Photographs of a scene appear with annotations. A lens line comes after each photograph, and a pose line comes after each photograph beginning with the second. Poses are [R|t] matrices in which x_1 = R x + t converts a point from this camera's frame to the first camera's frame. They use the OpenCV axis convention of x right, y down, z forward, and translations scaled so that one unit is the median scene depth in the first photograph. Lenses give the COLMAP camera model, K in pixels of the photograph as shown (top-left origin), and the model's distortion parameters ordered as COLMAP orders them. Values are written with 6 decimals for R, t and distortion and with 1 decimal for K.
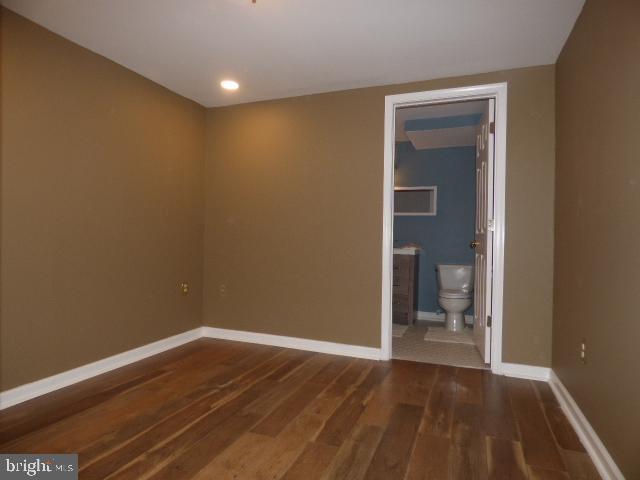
lens RADIAL K [[380.8, 0, 320.0], [0, 380.8, 240.0], [0, 0, 1]] dist [-0.007687, -0.002029]
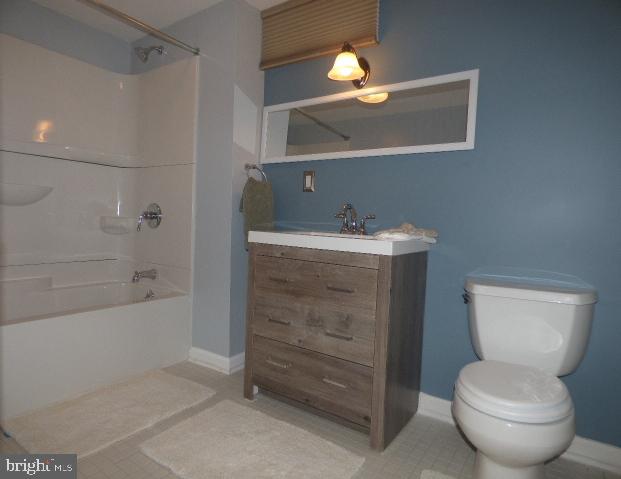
lens RADIAL K [[378.9, 0, 310.5], [0, 378.9, 239.5], [0, 0, 1]] dist [-0.002675, -0.000615]
pose [[0.975059, 0.025039, -0.220530, 0.239086], [-0.016806, 0.999093, 0.039127, 0.011548], [0.221310, -0.034445, 0.974595, 0.617202]]
